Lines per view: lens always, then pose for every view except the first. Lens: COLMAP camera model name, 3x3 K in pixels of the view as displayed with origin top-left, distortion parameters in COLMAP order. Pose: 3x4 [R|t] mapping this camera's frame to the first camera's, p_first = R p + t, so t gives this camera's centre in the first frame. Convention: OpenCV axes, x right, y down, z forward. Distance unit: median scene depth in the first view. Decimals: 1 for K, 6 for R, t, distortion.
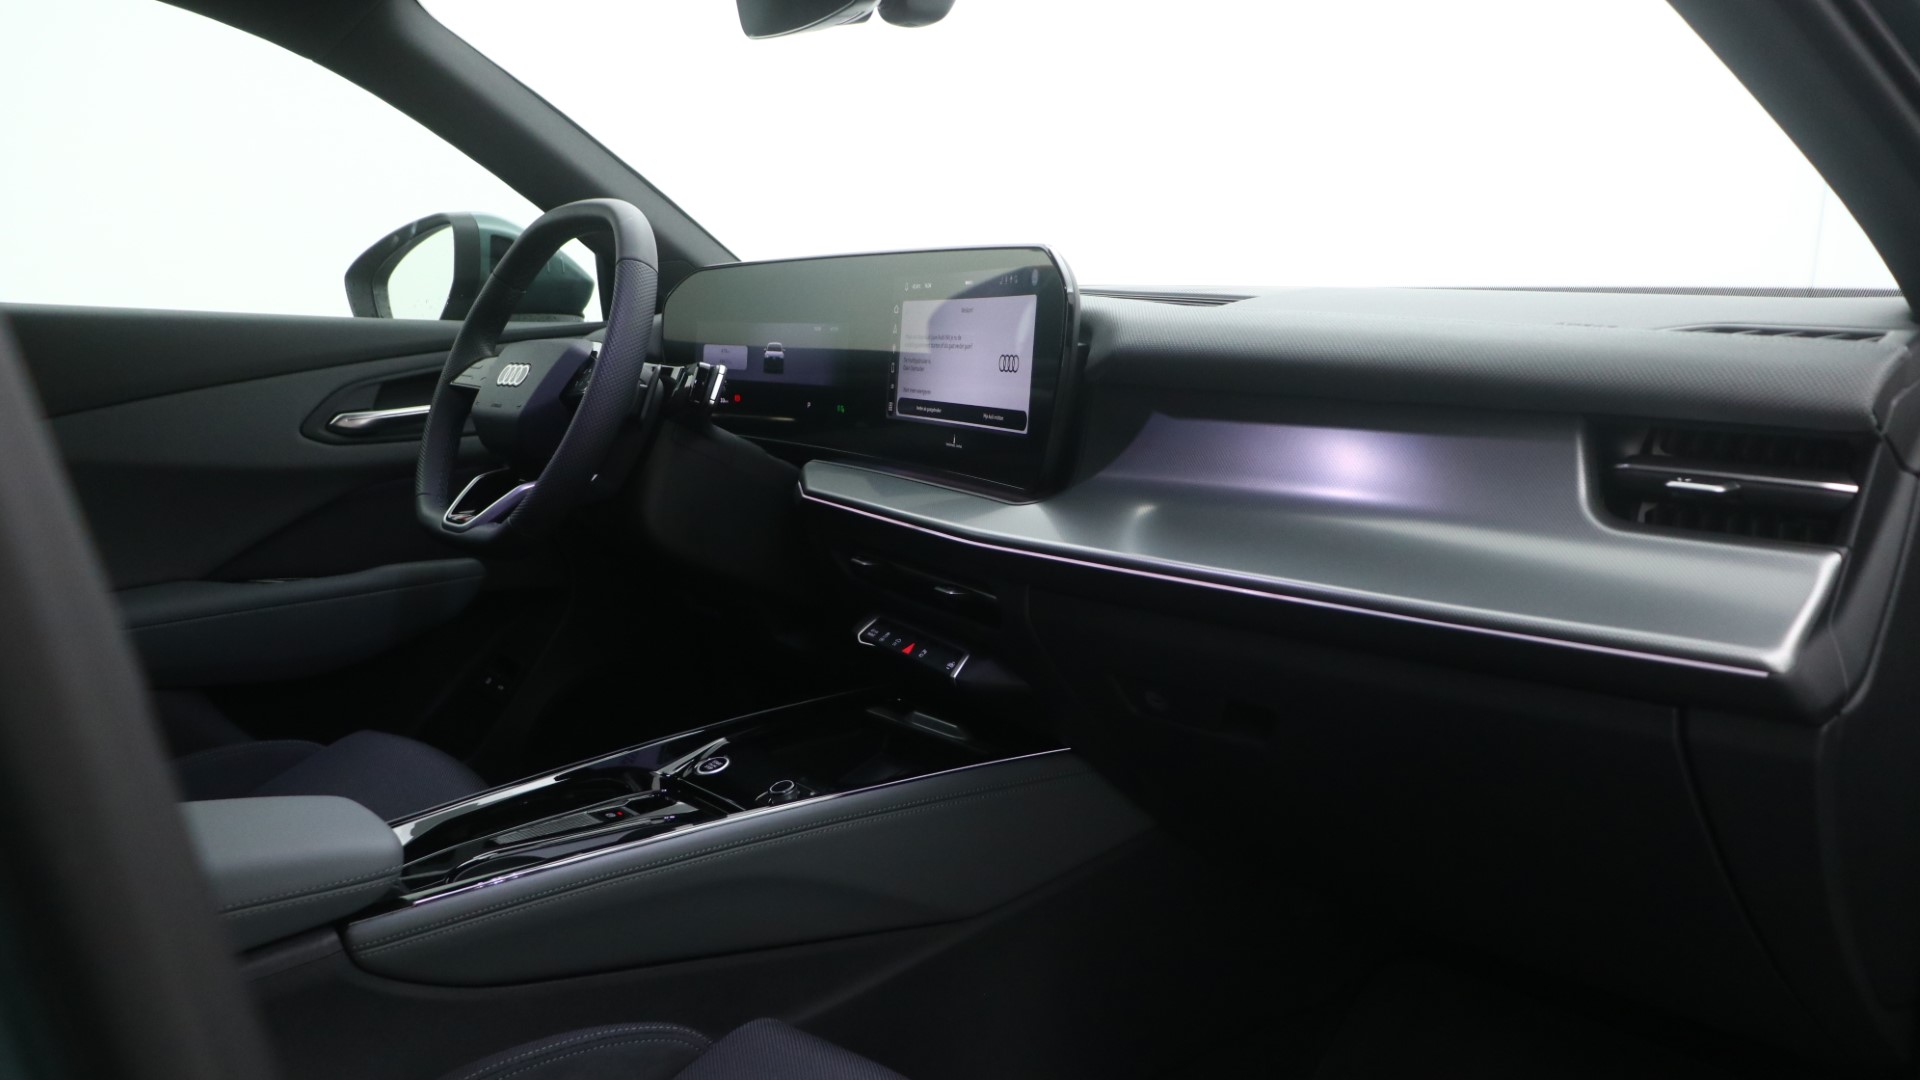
lens RADIAL K [[1561.2, 0, 960.0], [0, 1561.2, 540.0], [0, 0, 1]] dist [0.006441, -0.001237]
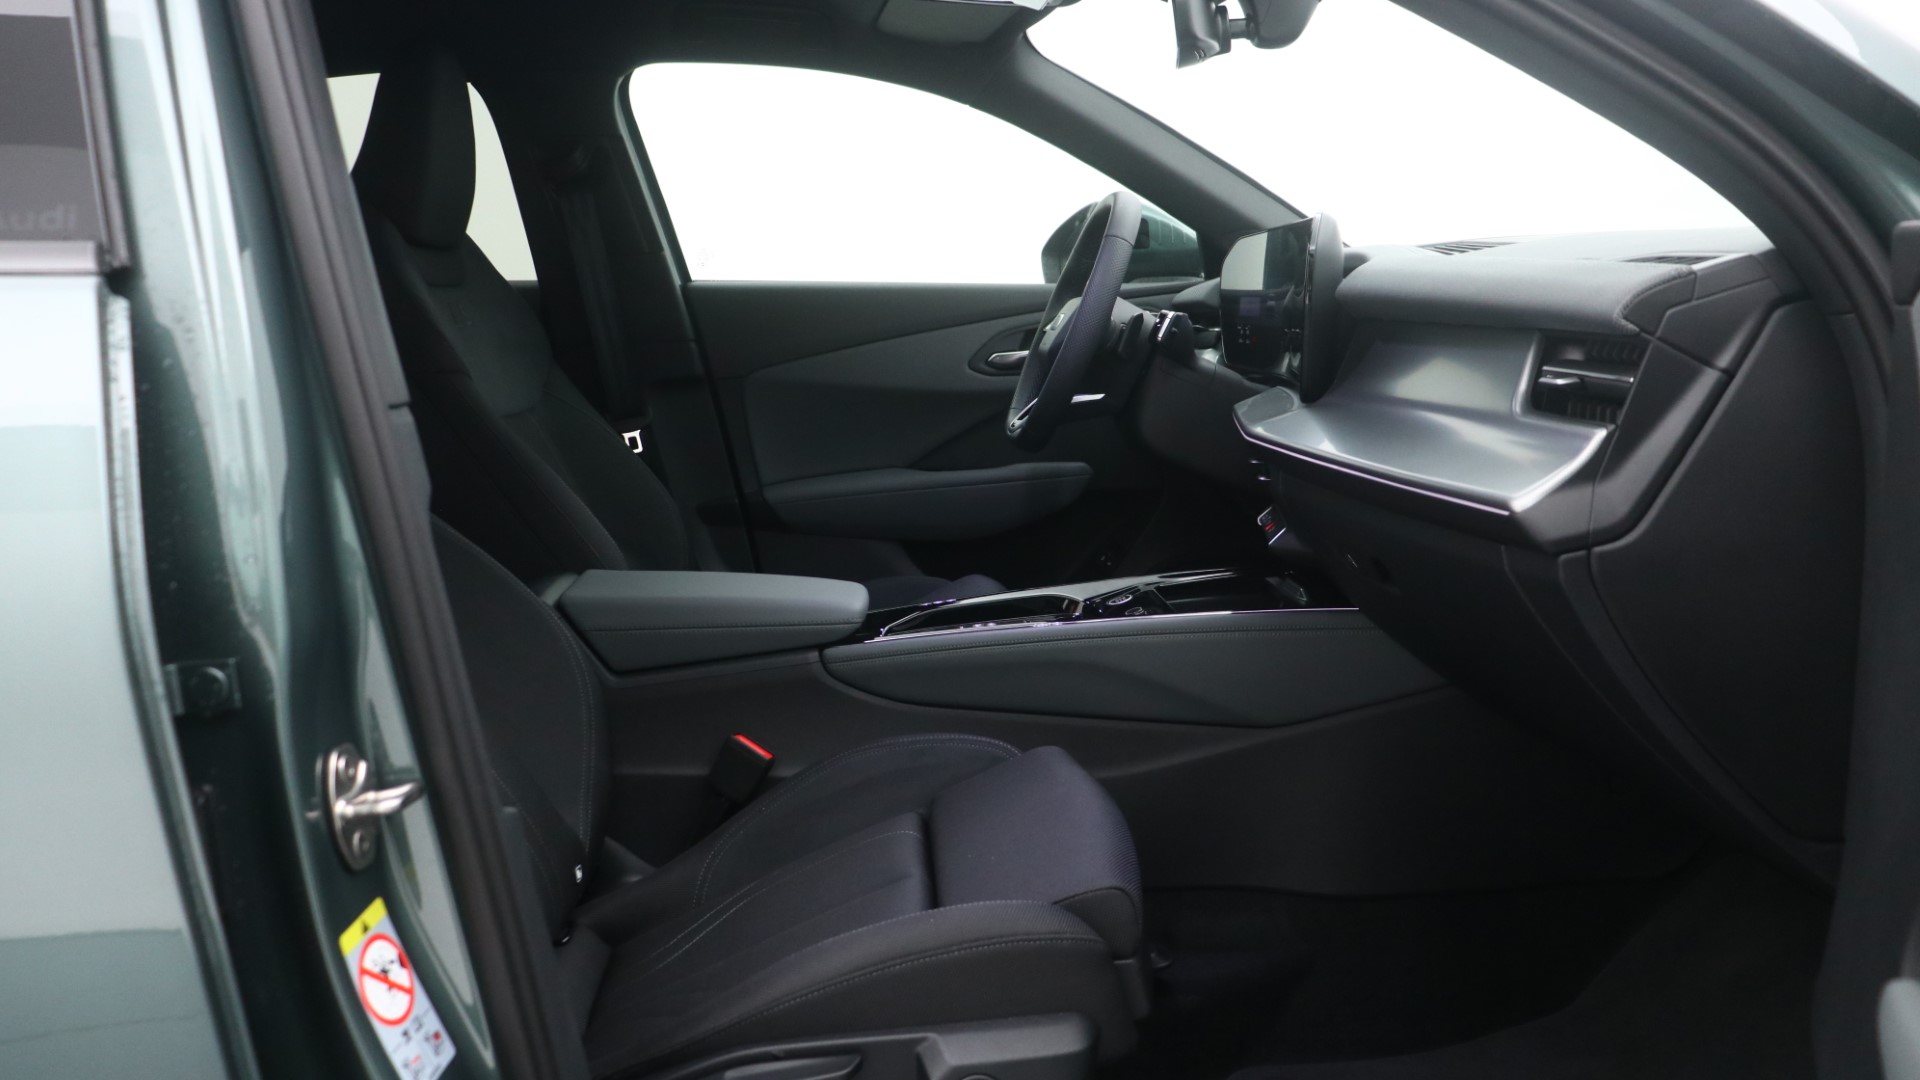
lens RADIAL K [[1561.2, 0, 960.0], [0, 1561.2, 540.0], [0, 0, 1]] dist [0.006441, -0.001237]
pose [[0.822459, 0.063948, -0.565219, 0.519153], [-0.051718, 0.997952, 0.037652, 0.048019], [0.566469, -0.001735, 0.824082, -0.228819]]
